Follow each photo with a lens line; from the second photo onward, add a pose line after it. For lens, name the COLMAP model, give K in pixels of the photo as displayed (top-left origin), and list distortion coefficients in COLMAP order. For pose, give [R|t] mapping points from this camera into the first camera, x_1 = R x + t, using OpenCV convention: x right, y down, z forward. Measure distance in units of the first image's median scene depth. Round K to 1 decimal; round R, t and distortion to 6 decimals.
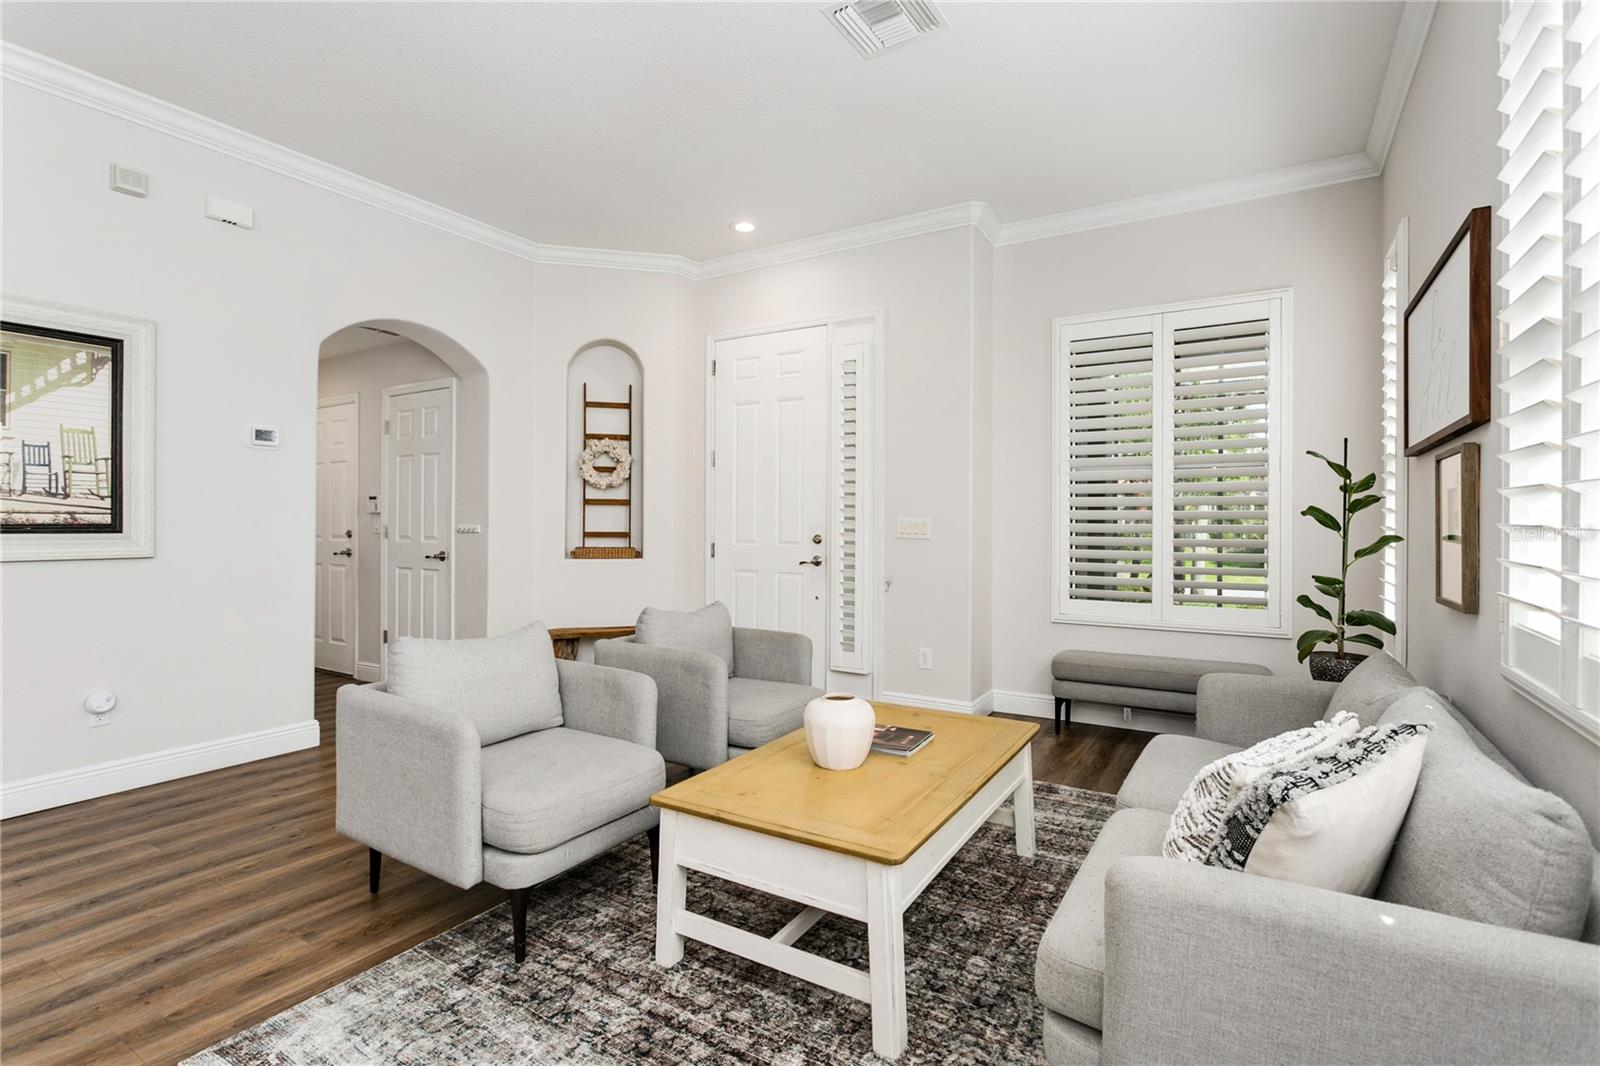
lens RADIAL K [[771.2, 0, 794.2], [0, 771.2, 521.4], [0, 0, 1]] dist [-0.017544, 0.002083]
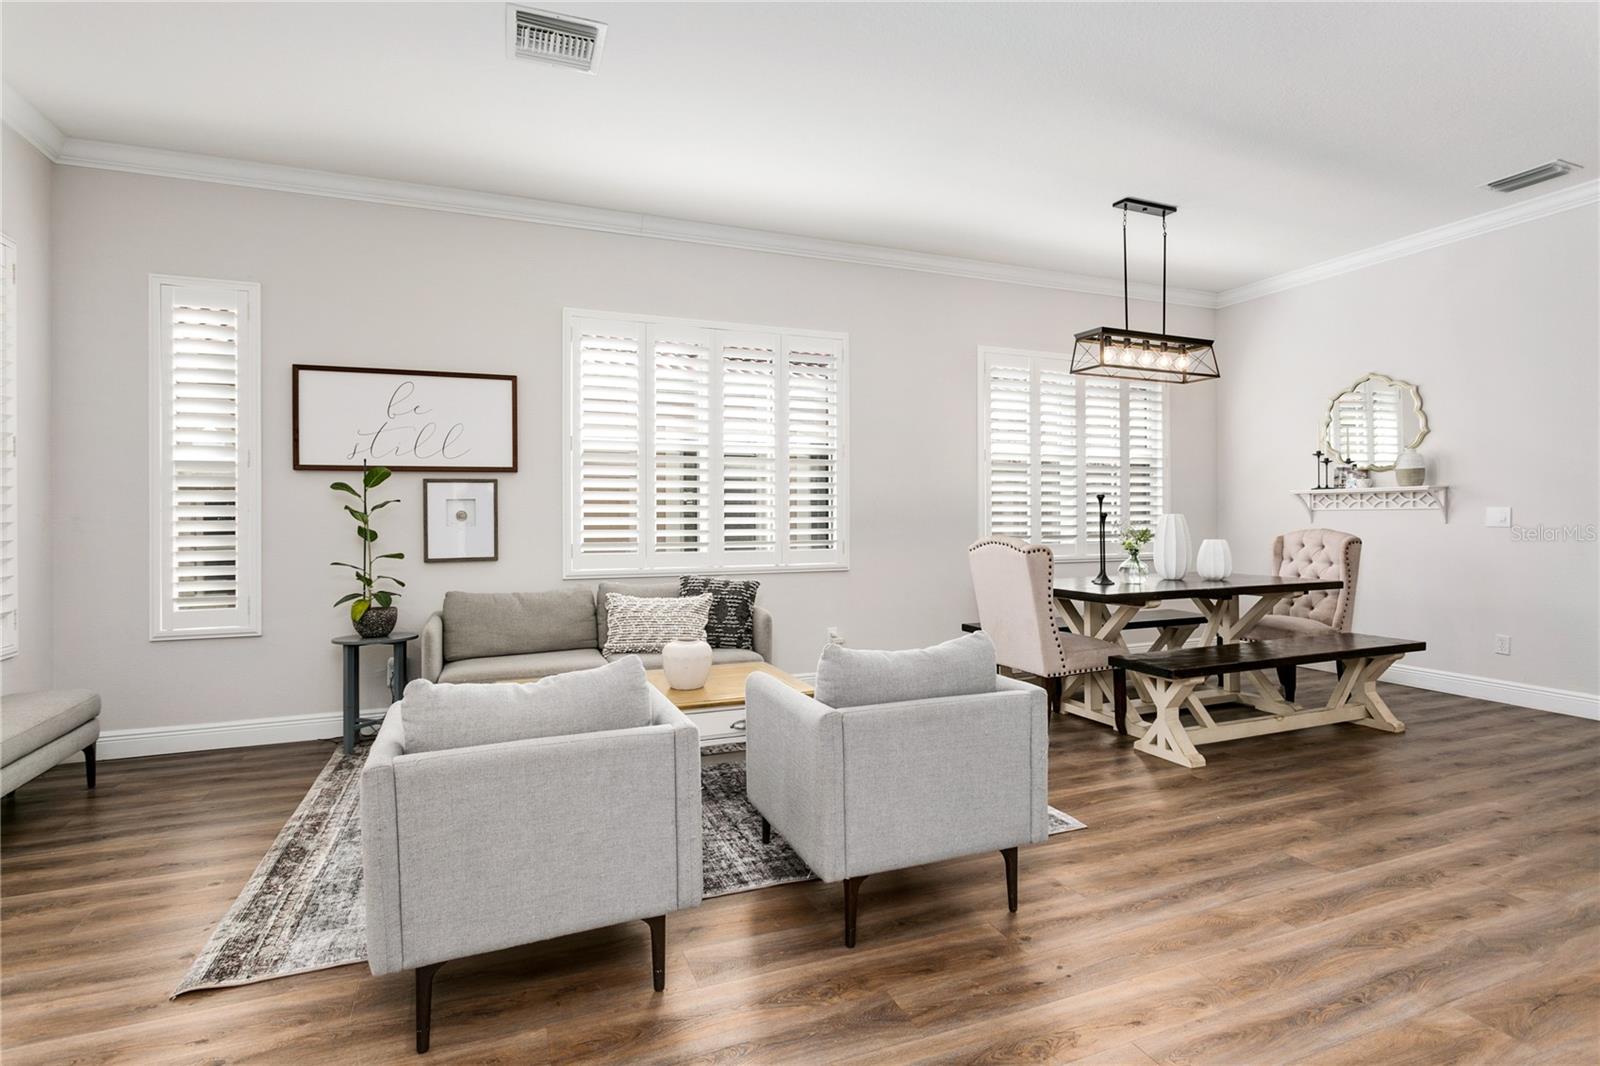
lens RADIAL K [[773.6, 0, 785.1], [0, 773.6, 520.3], [0, 0, 1]] dist [-0.018873, 0.009452]
pose [[-0.802673, -0.004918, 0.596399, -0.660125], [-0.000078, 0.999967, 0.008142, -0.002936], [-0.596419, 0.006489, -0.802647, 1.430923]]
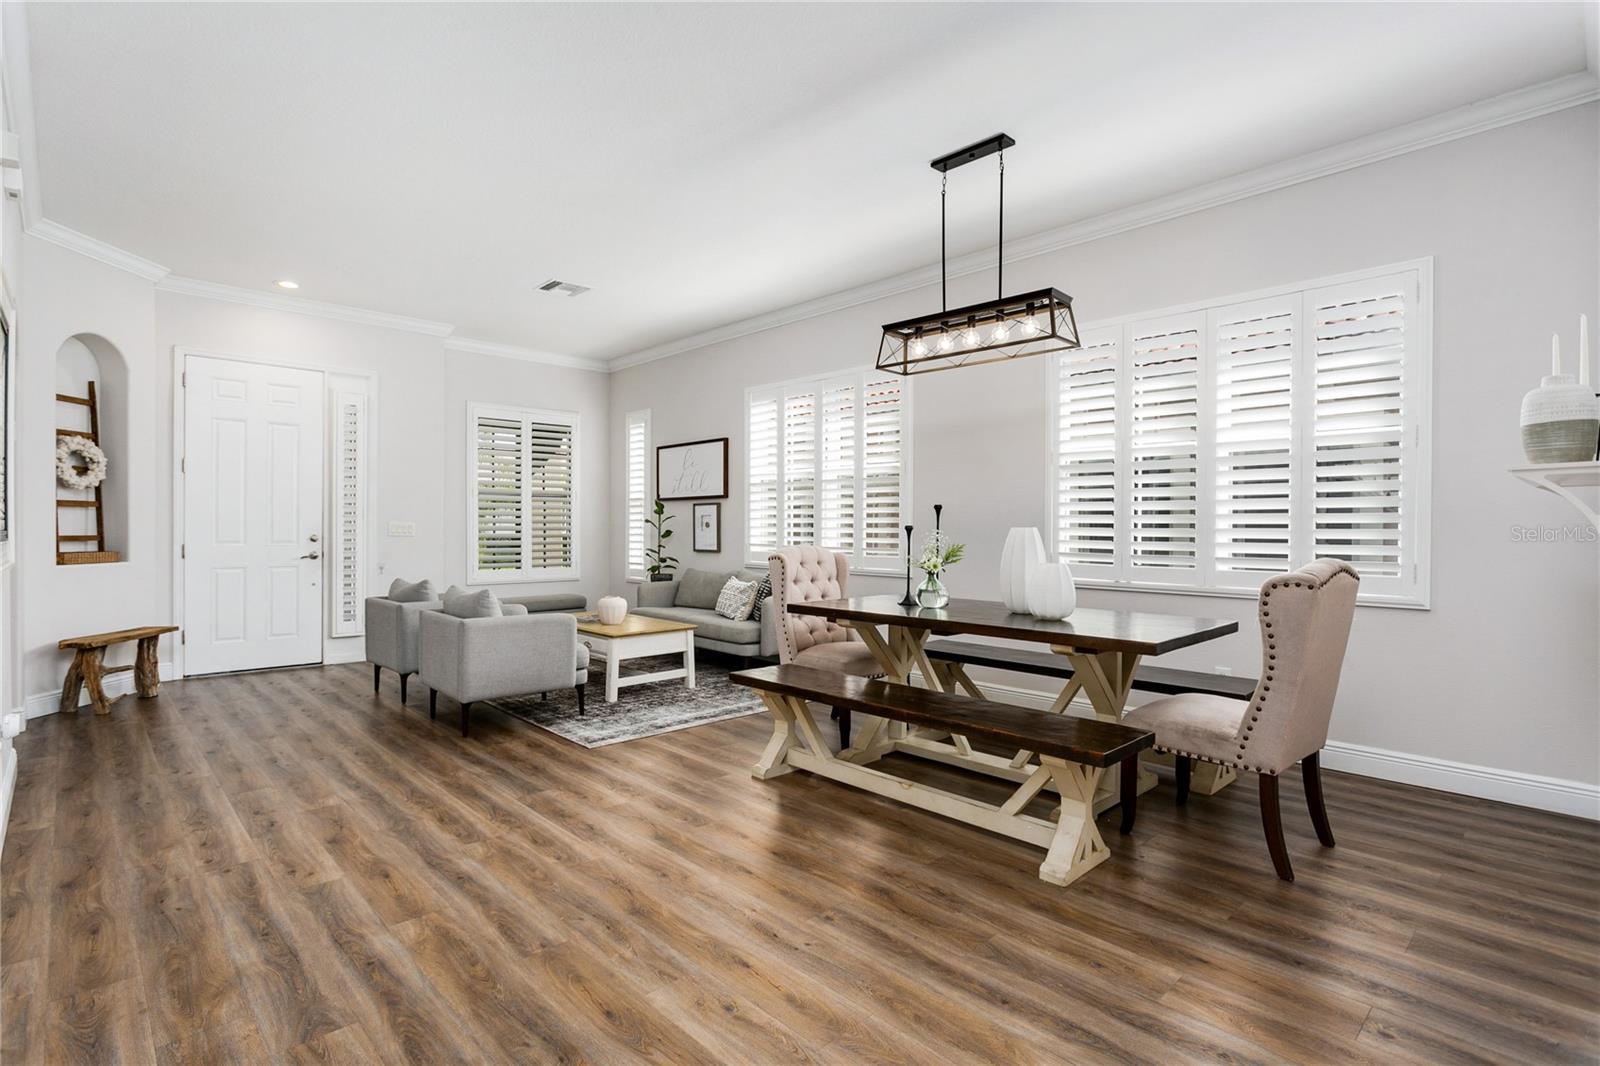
lens RADIAL K [[770.7, 0, 800.0], [0, 770.7, 533.0], [0, 0, 1]] dist [-0.012377, 0.001931]
pose [[0.247096, -0.013606, 0.968895, -1.539979], [-0.003138, 0.999885, 0.014842, -0.010613], [-0.968986, -0.006707, 0.247025, -0.139211]]
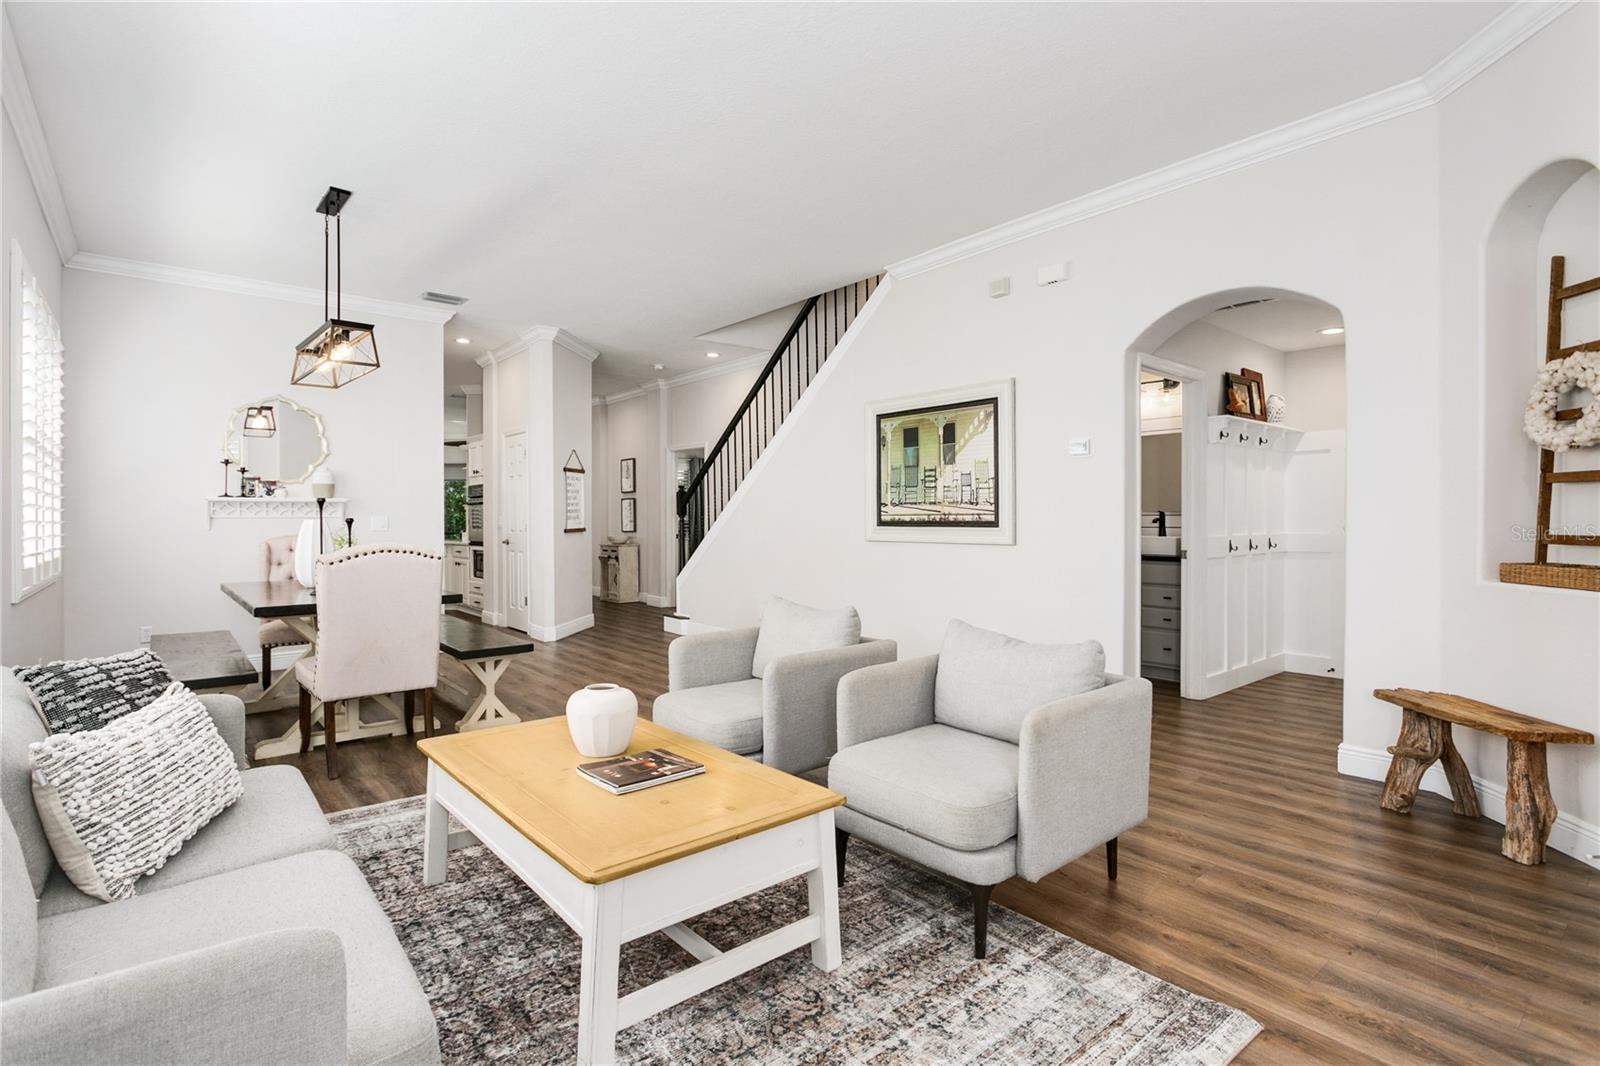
lens RADIAL K [[773.6, 0, 785.1], [0, 773.6, 520.3], [0, 0, 1]] dist [-0.018873, 0.009452]
pose [[-0.327593, -0.002072, -0.944817, 0.674753], [0.003278, 0.999989, -0.003329, 0.004955], [0.944813, -0.004188, -0.327583, 1.106715]]
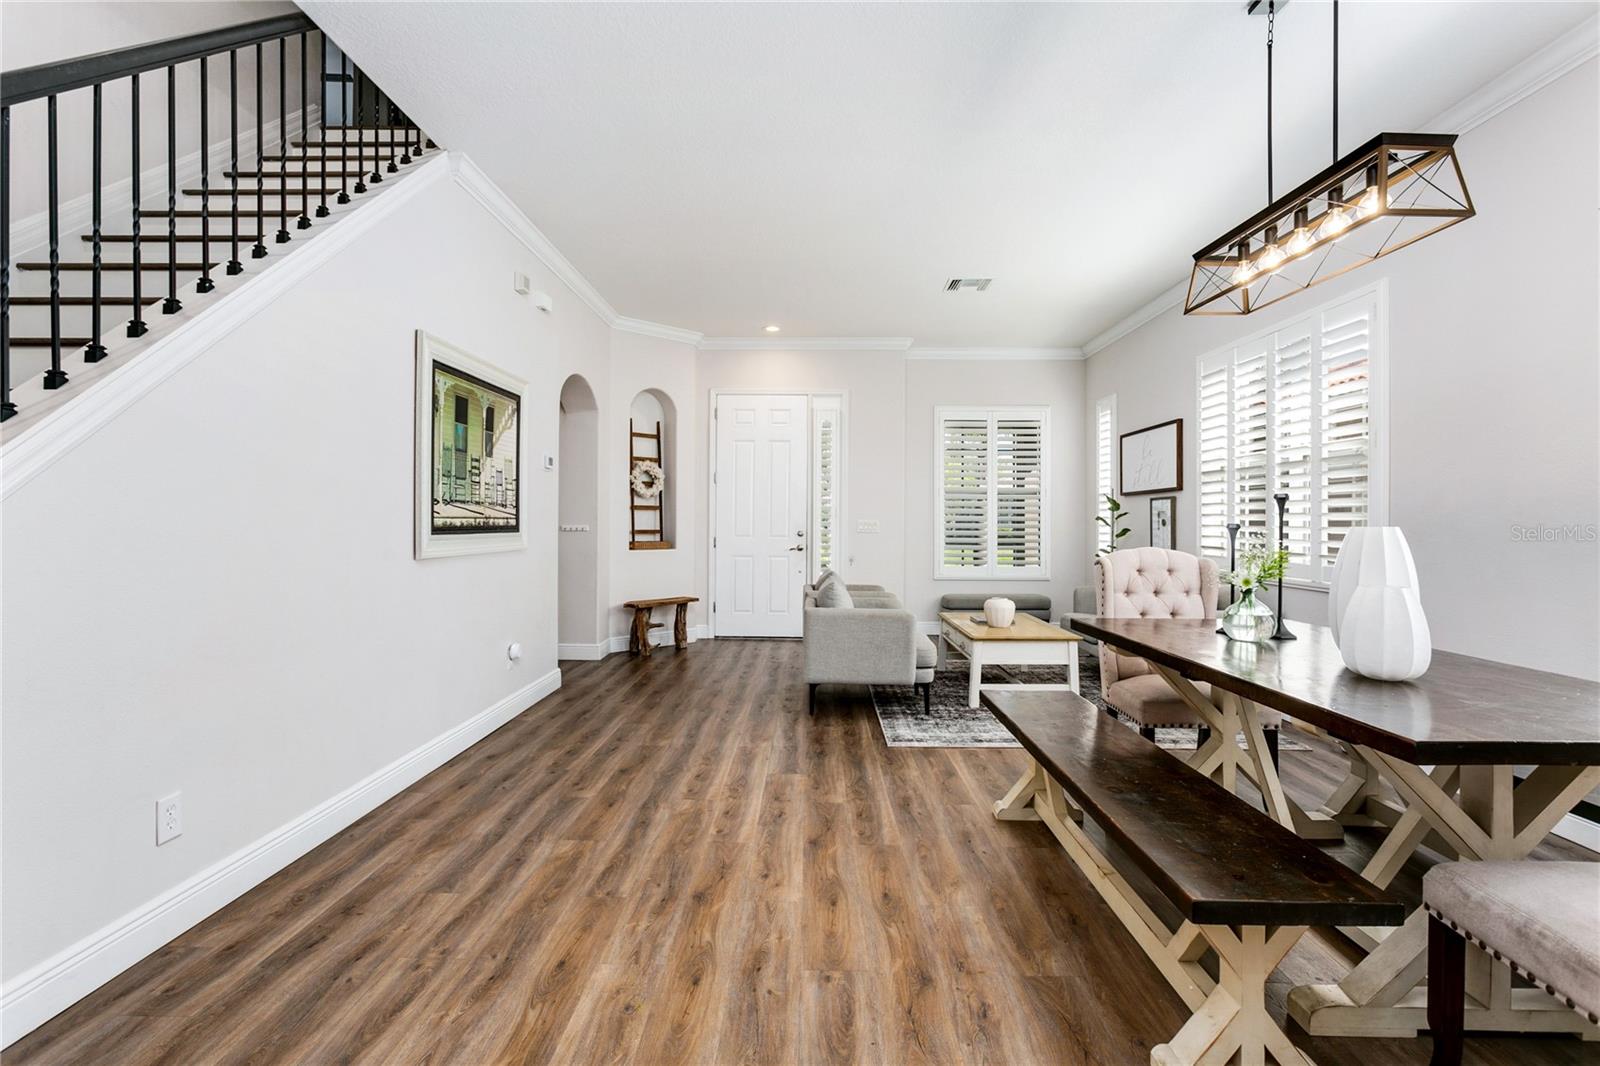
lens RADIAL K [[777.1, 0, 799.9], [0, 777.1, 520.9], [0, 0, 1]] dist [-0.018897, 0.007532]
pose [[0.857877, -0.001353, 0.513854, -1.183610], [-0.000141, 0.999996, 0.002868, -0.010156], [-0.513856, -0.002533, 0.857873, -0.508688]]
